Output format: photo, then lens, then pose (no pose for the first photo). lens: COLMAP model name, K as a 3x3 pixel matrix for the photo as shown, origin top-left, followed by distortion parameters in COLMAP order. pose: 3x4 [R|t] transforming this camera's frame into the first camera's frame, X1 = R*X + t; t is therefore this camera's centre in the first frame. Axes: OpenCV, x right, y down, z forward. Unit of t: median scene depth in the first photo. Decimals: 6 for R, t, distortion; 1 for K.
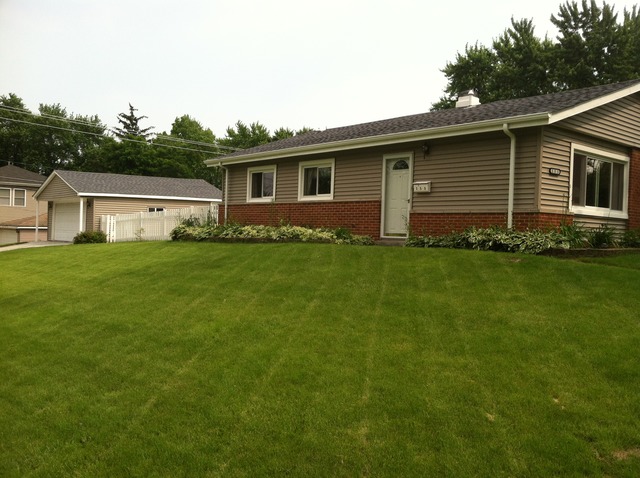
lens RADIAL K [[639.6, 0, 320.0], [0, 639.6, 239.0], [0, 0, 1]] dist [0.091201, -0.300189]
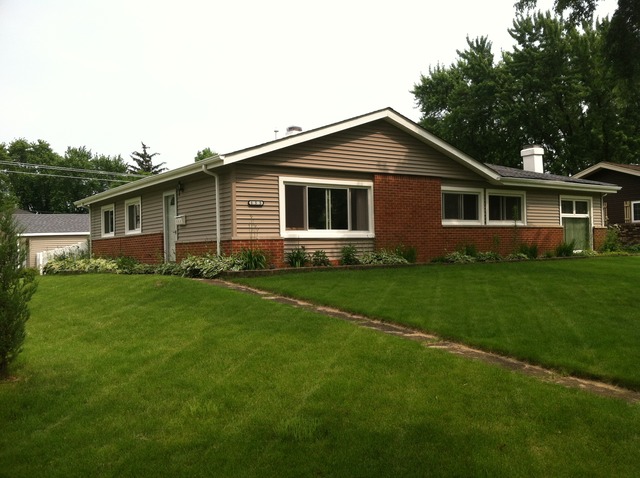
lens RADIAL K [[639.6, 0, 320.0], [0, 639.6, 239.0], [0, 0, 1]] dist [0.091201, -0.300189]
pose [[0.993336, -0.053135, -0.102280, 0.363701], [0.049791, 0.998147, -0.034982, 0.003490], [0.103949, 0.029656, 0.994140, -0.079191]]
